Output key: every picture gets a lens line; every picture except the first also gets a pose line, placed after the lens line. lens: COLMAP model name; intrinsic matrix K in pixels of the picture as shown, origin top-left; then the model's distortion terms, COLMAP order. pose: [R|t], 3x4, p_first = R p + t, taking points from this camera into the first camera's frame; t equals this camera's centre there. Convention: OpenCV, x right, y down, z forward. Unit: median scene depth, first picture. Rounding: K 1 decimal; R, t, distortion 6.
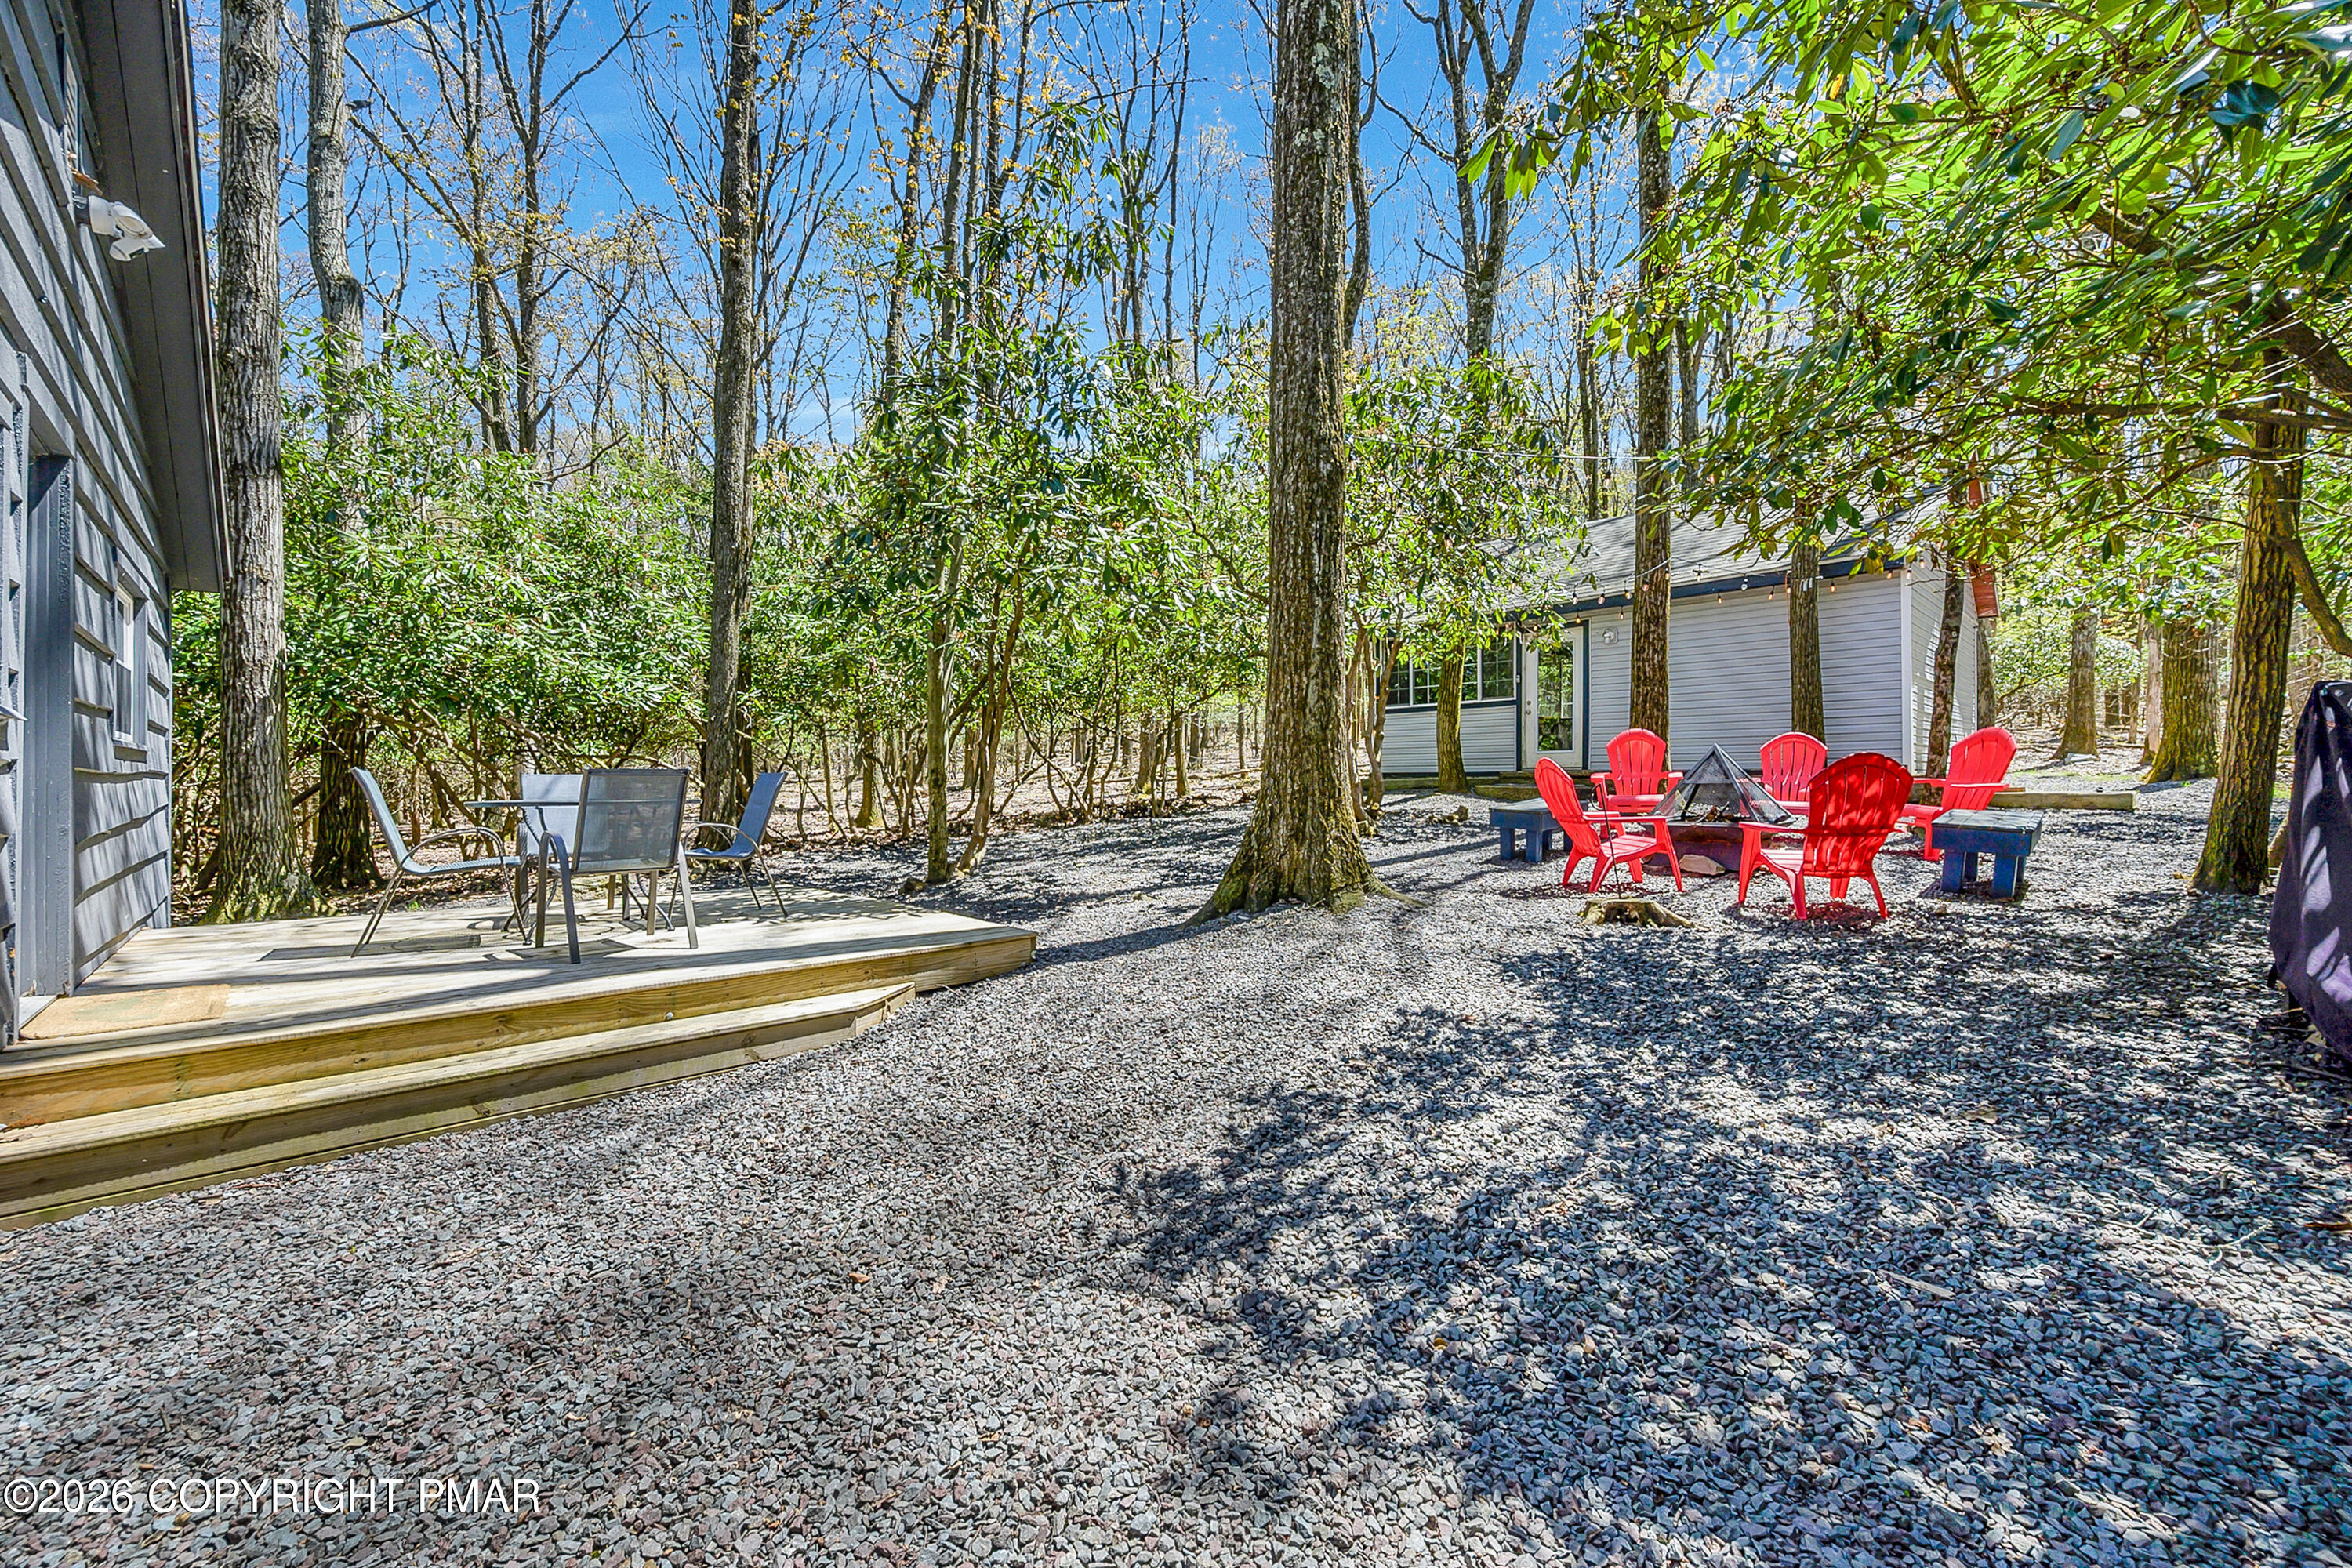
lens RADIAL K [[918.3, 0, 1168.5], [0, 918.3, 780.5], [0, 0, 1]] dist [0.000962, 0.000062]
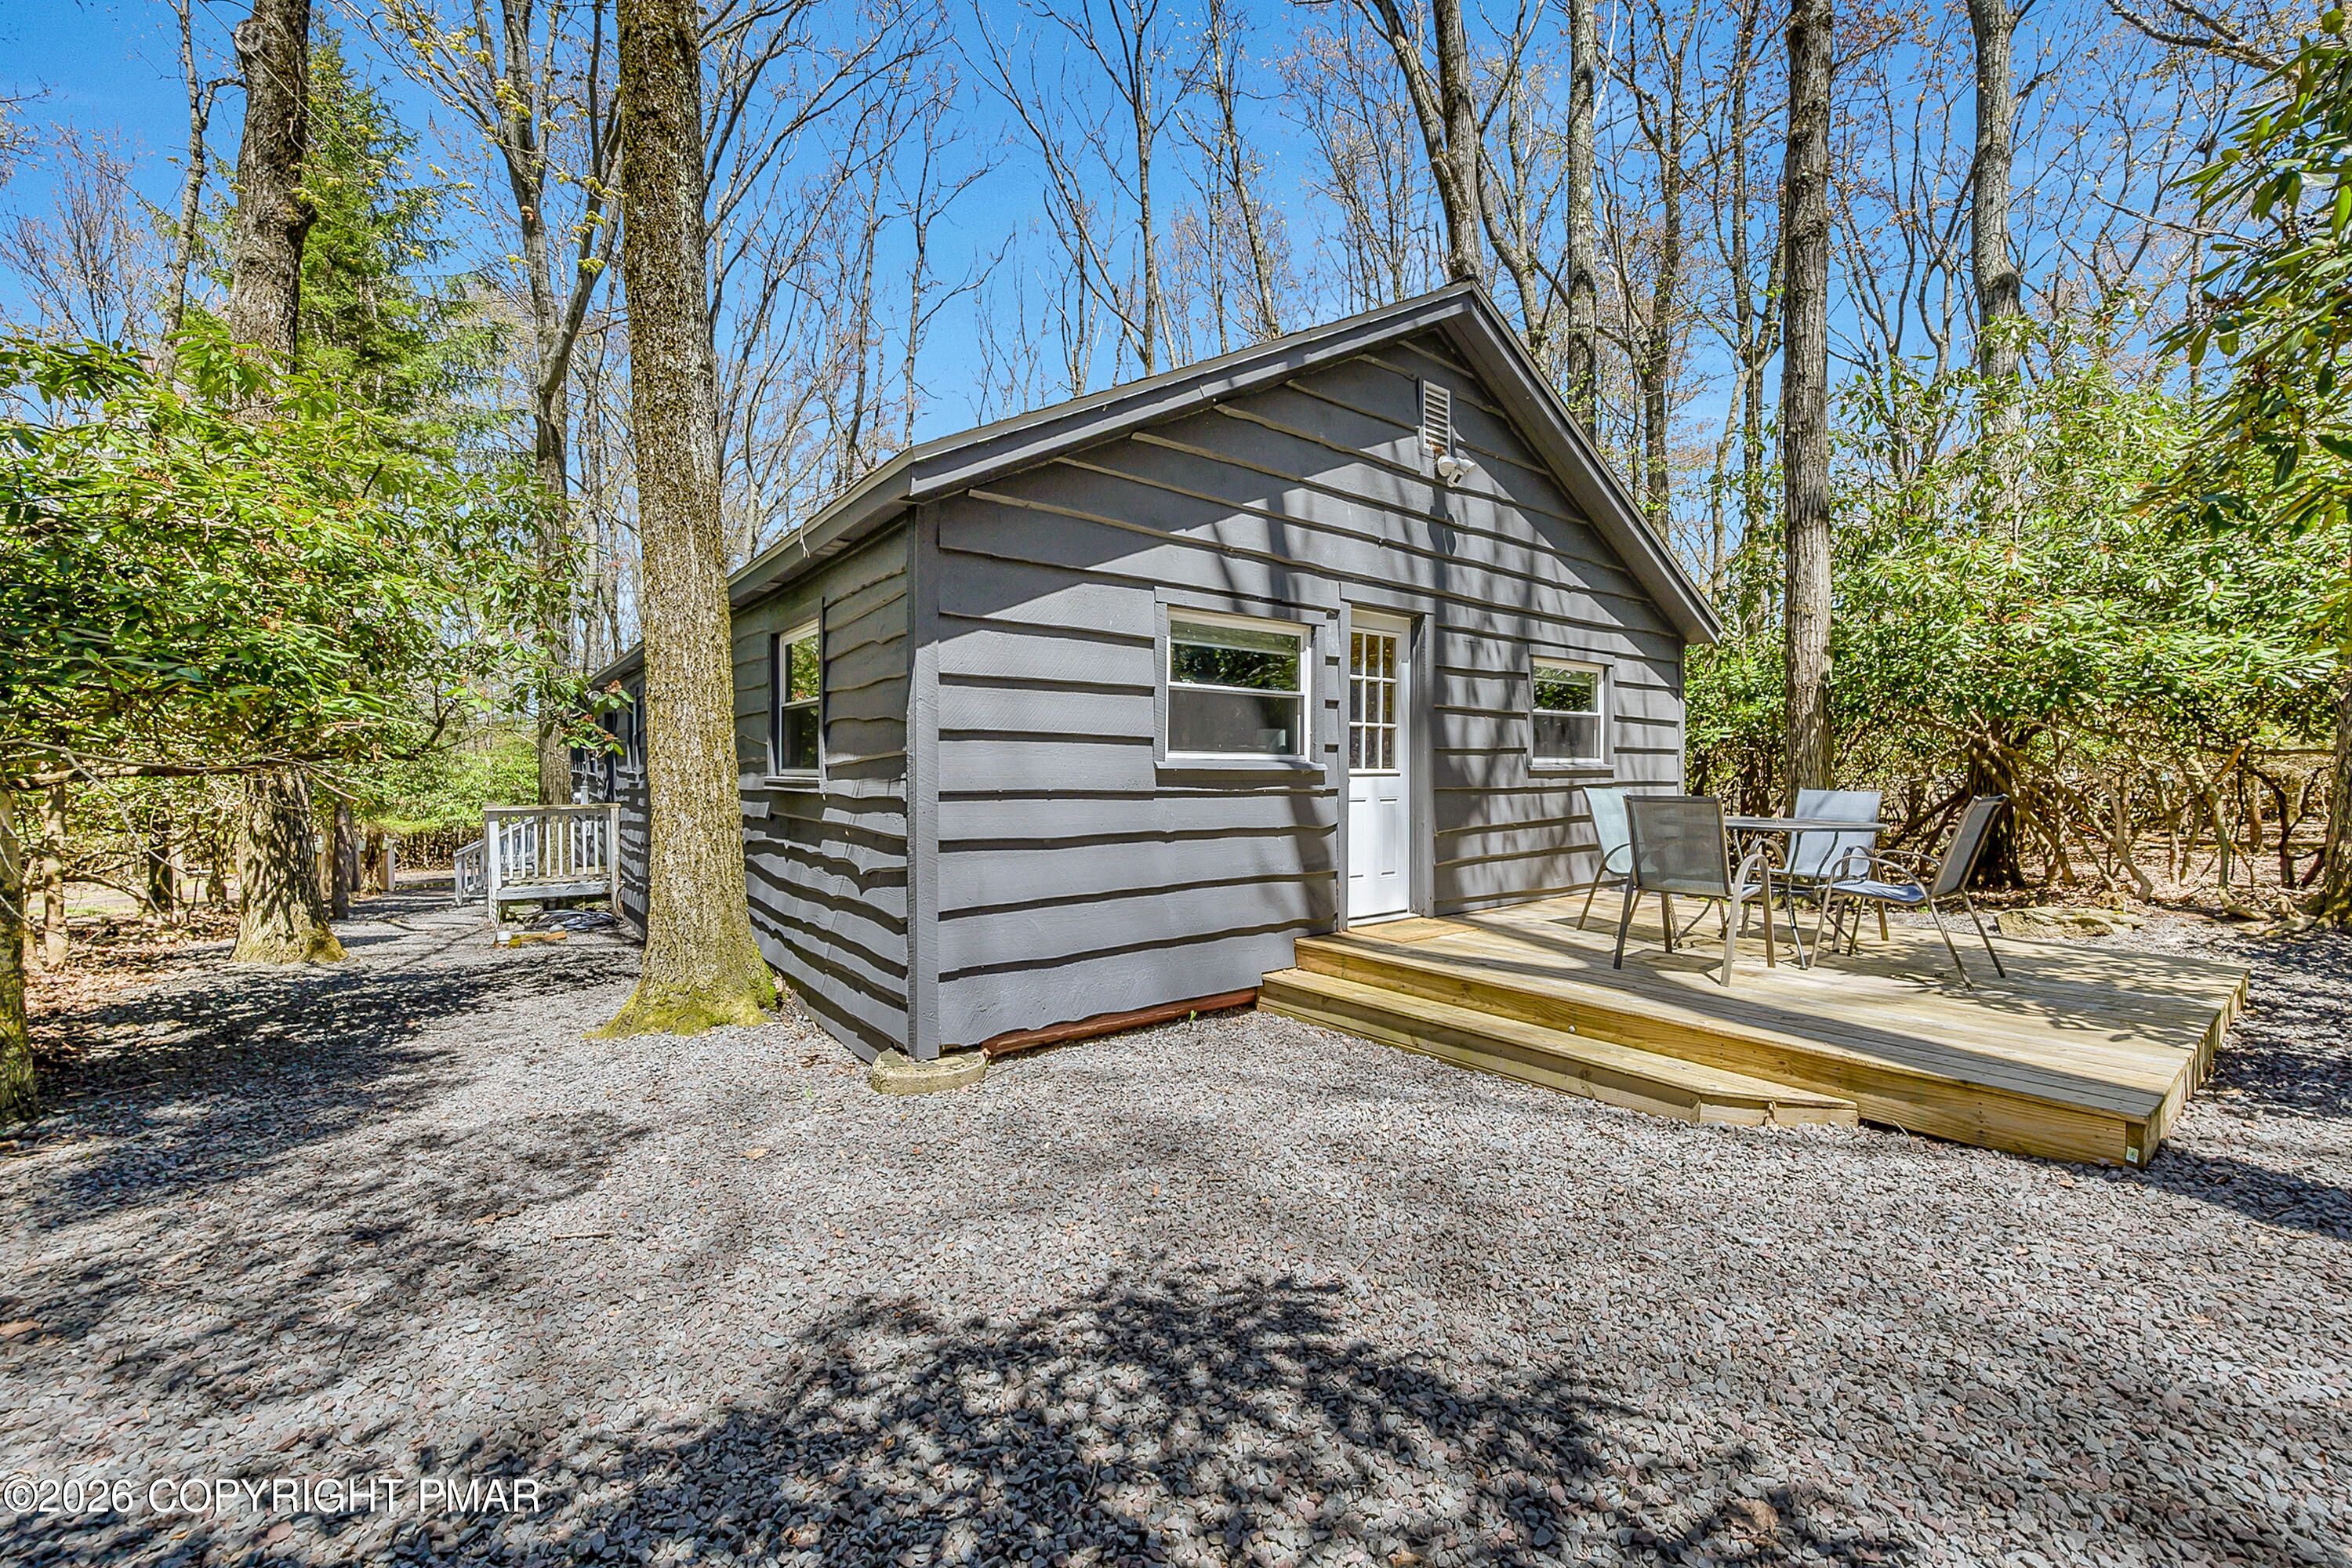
lens RADIAL K [[918.3, 0, 1187.1], [0, 918.3, 768.3], [0, 0, 1]] dist [0.000962, 0.000062]
pose [[-0.083065, 0.001386, -0.996543, 0.905964], [0.005693, 0.999983, 0.000917, -0.086675], [0.996528, -0.005597, -0.083071, 1.003581]]
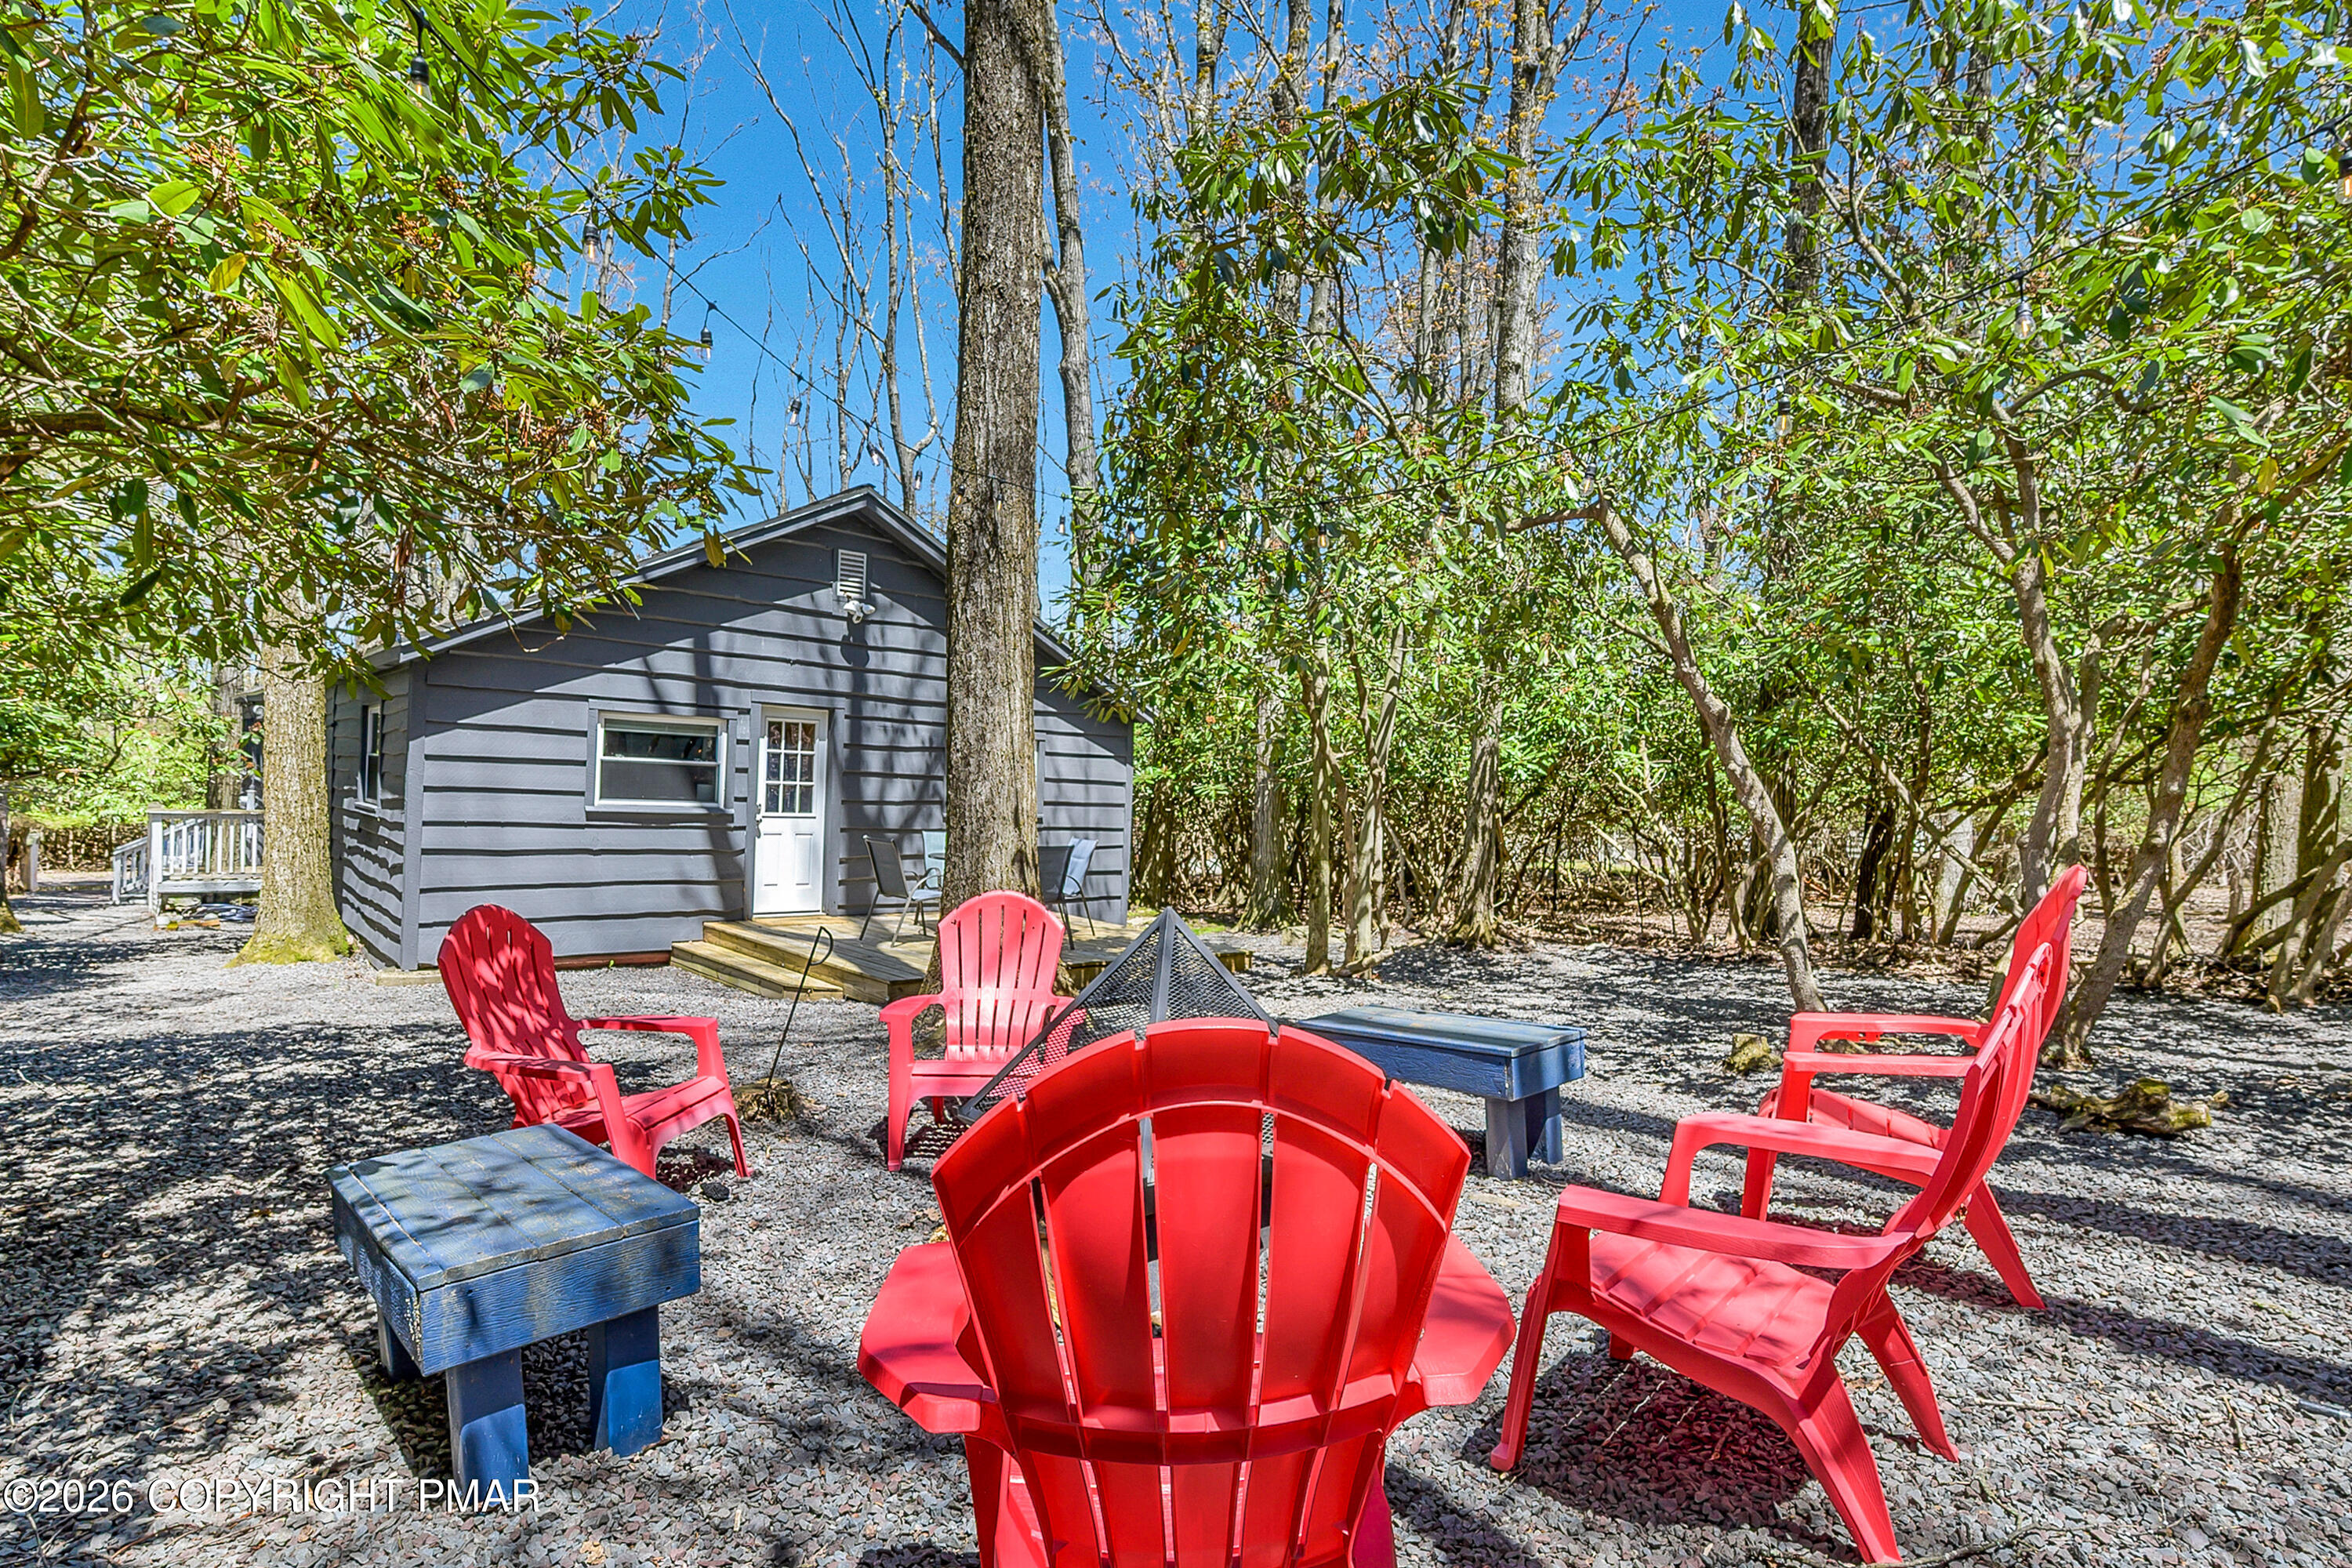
lens RADIAL K [[1142.6, 0, 1177.3], [0, 1142.6, 802.5], [0, 0, 1]] dist [0.004688, -0.002988]
pose [[-0.003548, 0.013961, -0.999896, 2.593552], [-0.036783, 0.999224, 0.014082, -0.216973], [0.999317, 0.036829, -0.003032, 2.520476]]
